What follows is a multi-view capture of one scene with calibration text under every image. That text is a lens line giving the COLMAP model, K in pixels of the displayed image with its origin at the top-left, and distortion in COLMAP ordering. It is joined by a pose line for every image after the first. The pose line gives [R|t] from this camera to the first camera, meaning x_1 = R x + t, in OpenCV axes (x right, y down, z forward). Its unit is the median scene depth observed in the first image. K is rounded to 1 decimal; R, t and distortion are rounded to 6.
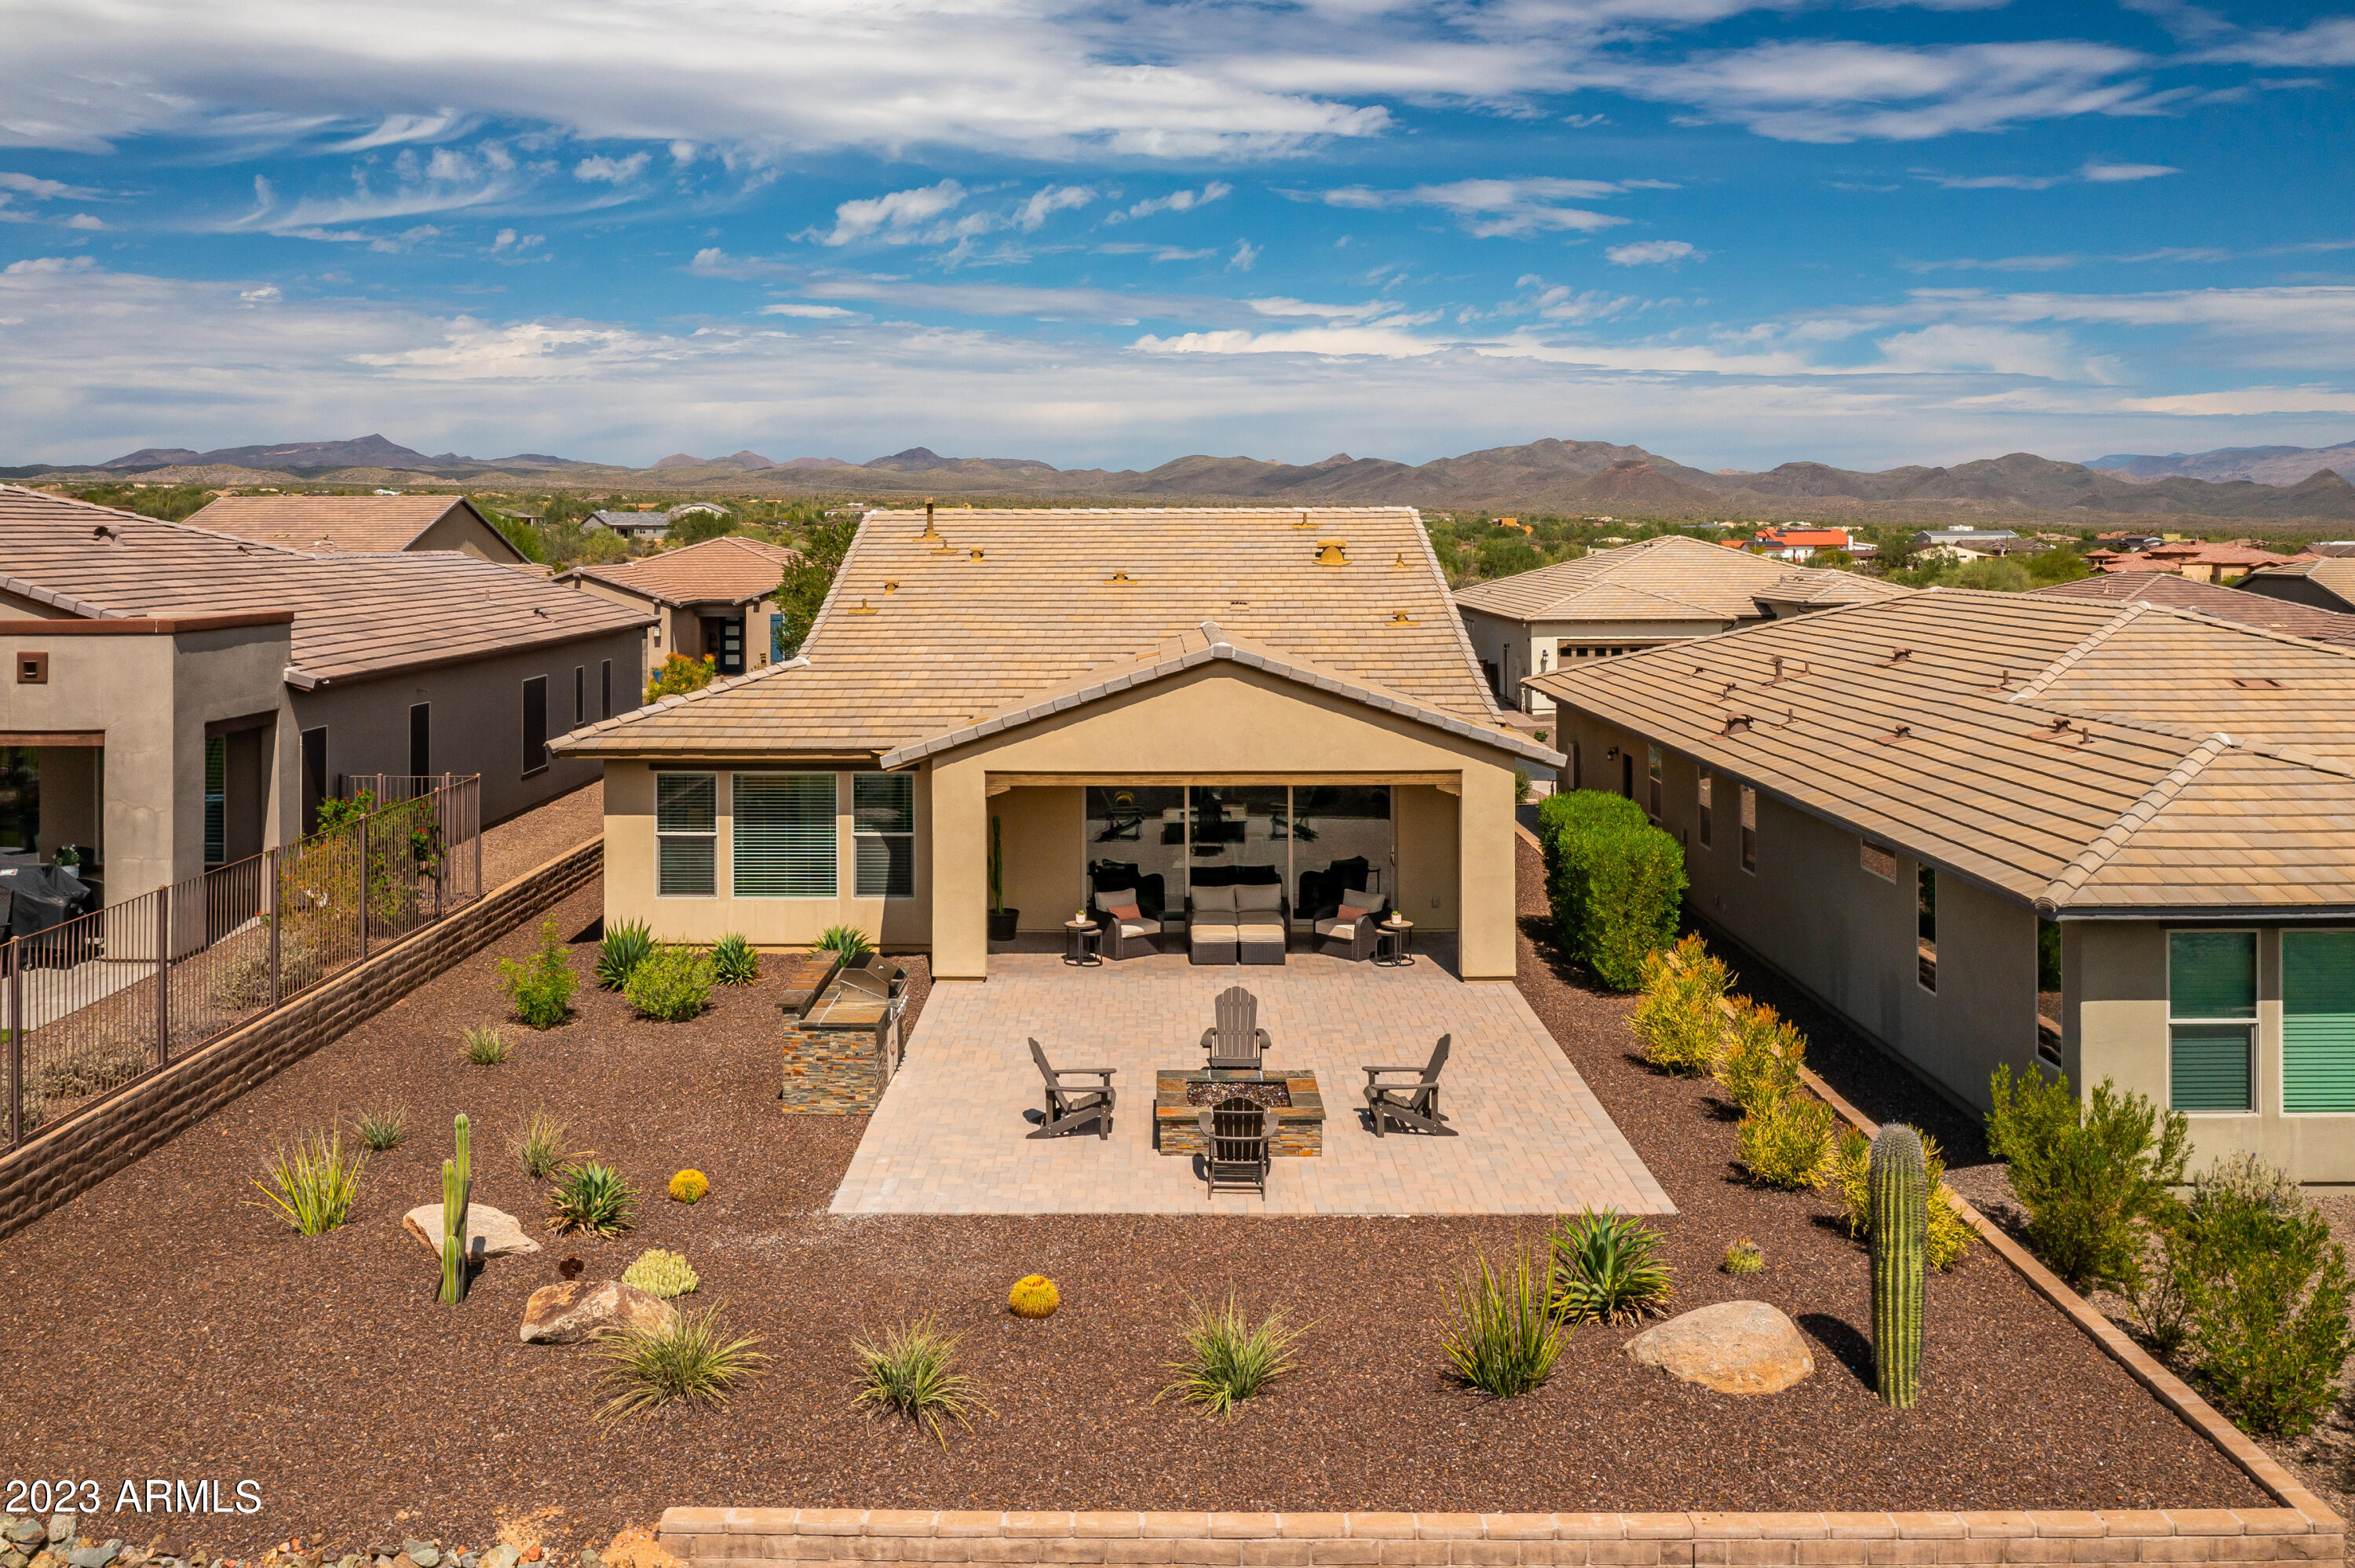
lens RADIAL K [[1907.5, 0, 1180.7], [0, 1907.5, 534.1], [0, 0, 1]] dist [-0.002510, 0.001613]
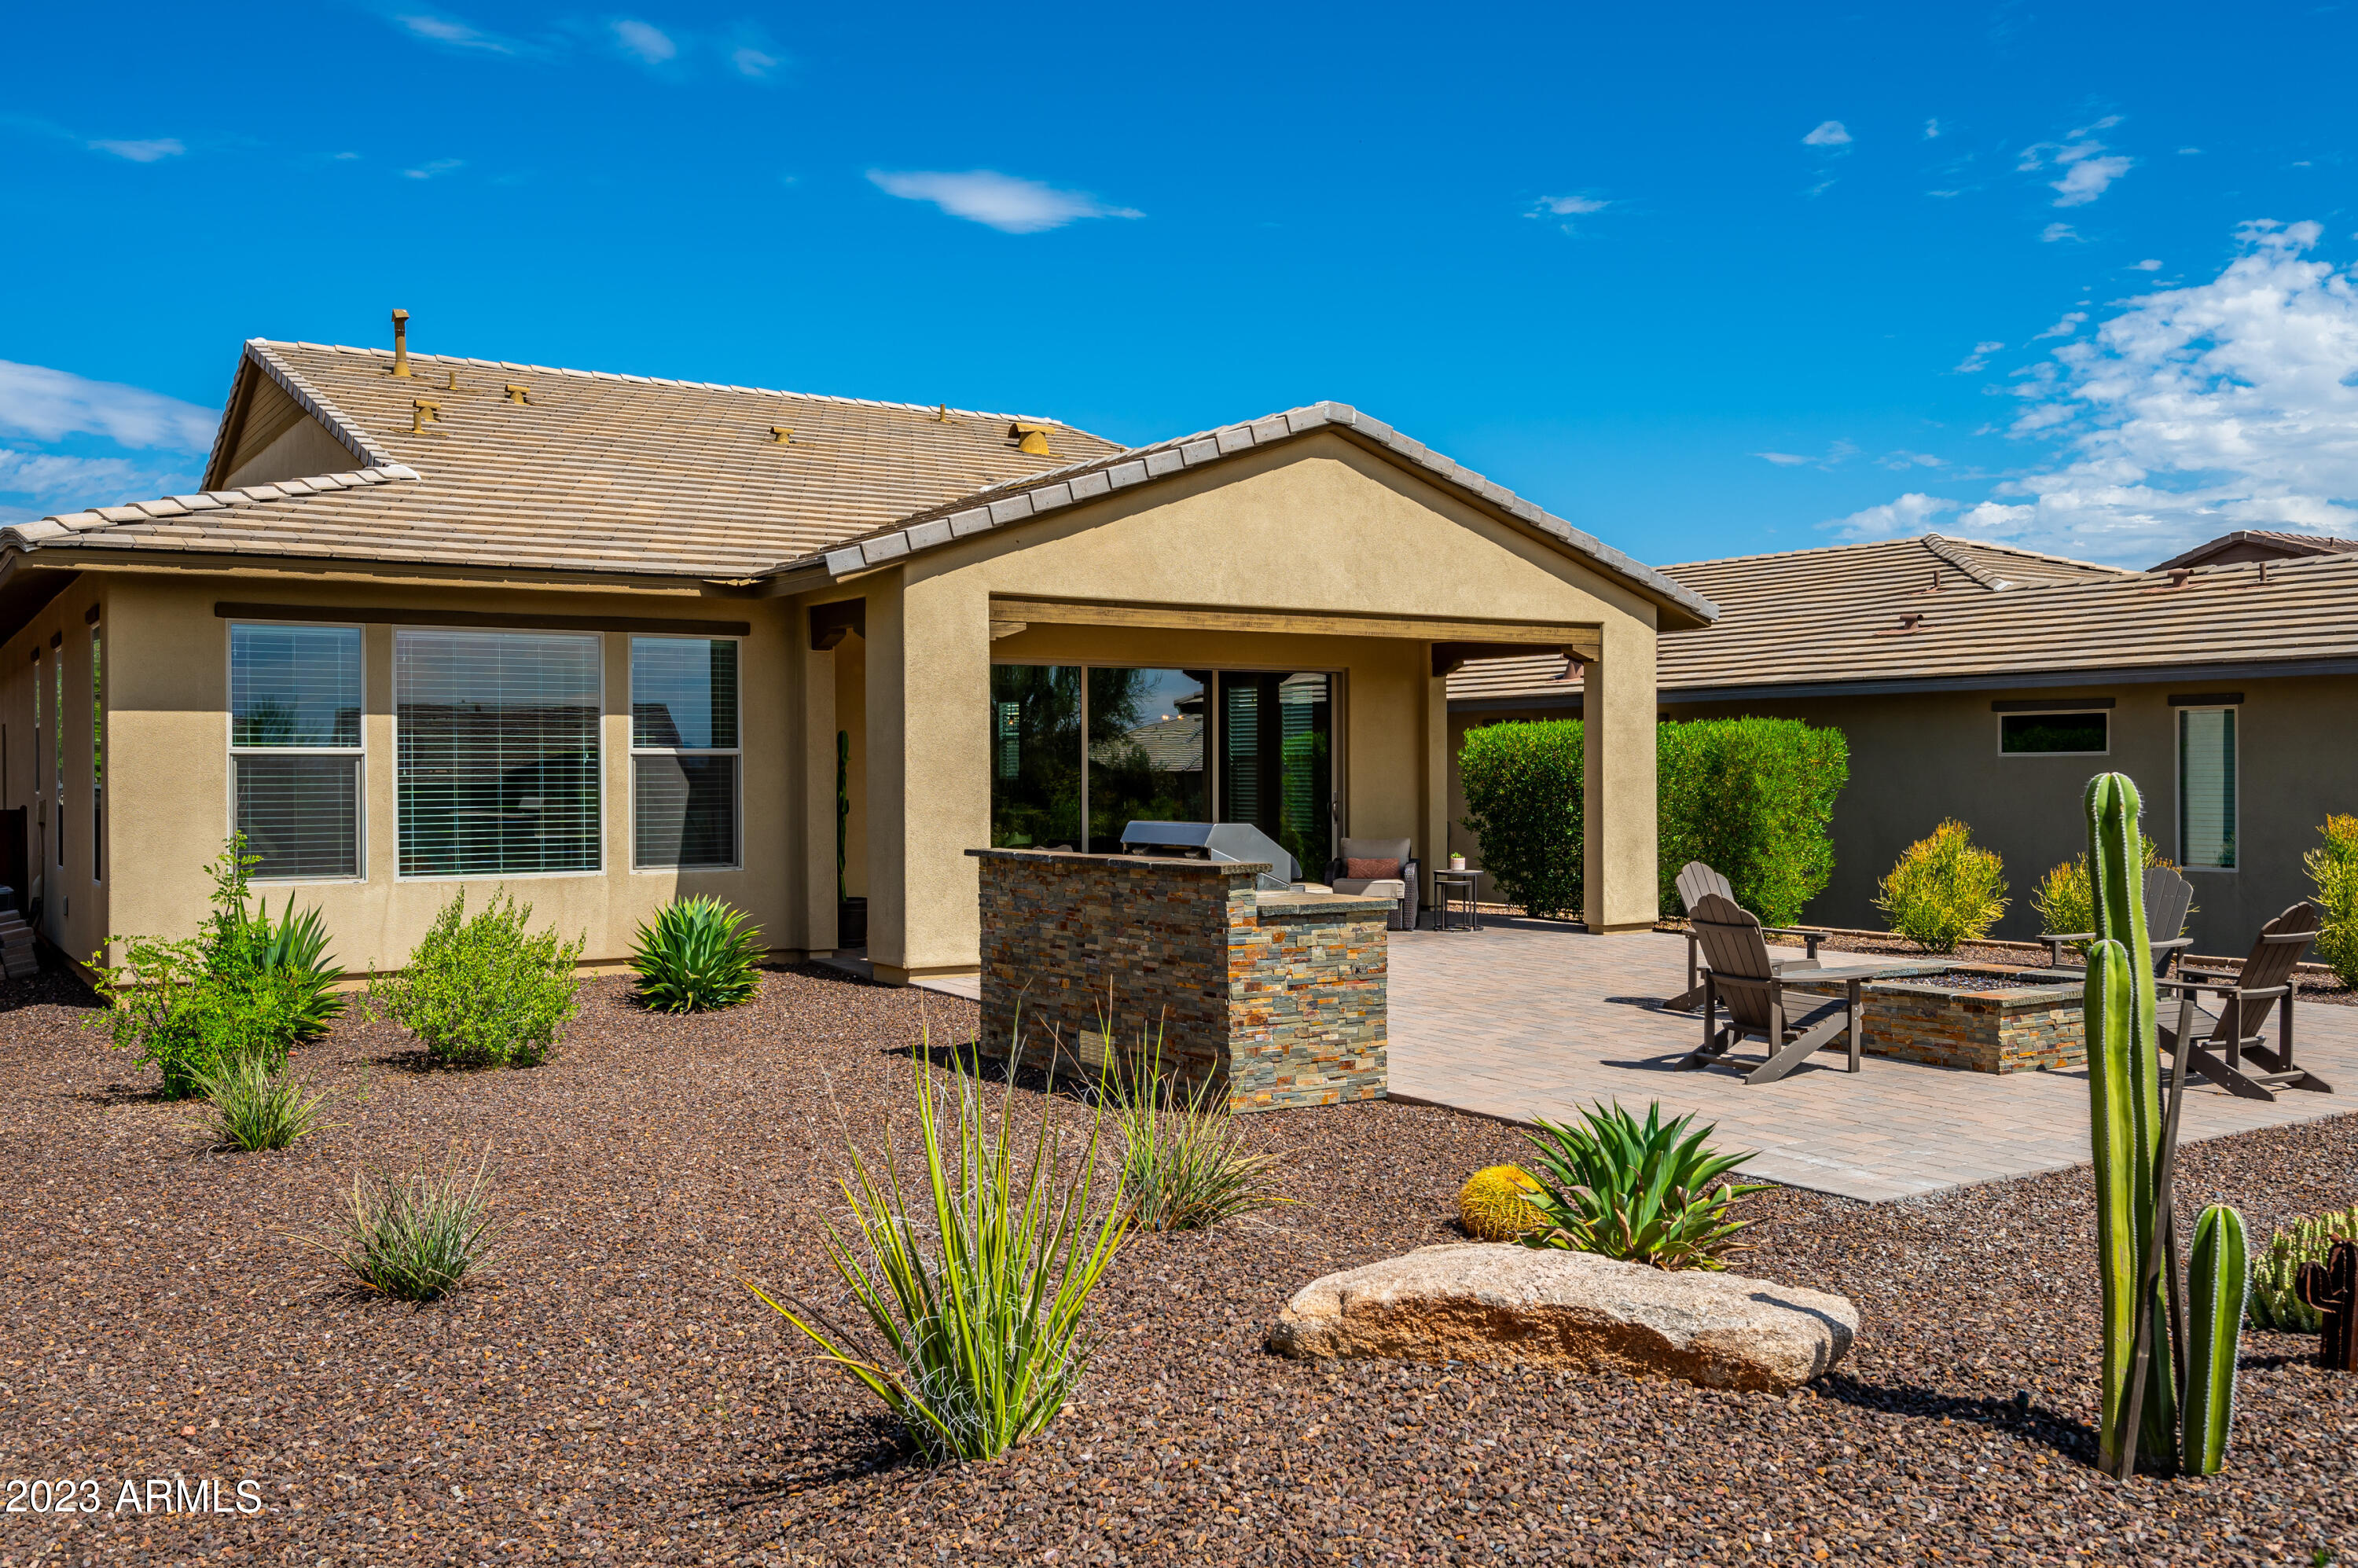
lens RADIAL K [[1981.8, 0, 1179.0], [0, 1981.8, 784.0], [0, 0, 1]] dist [0.008816, 0.001116]
pose [[0.838944, -0.011217, 0.544102, -0.371341], [0.009185, 0.999937, 0.006452, 0.176900], [-0.544140, -0.000415, 0.838994, 0.488189]]
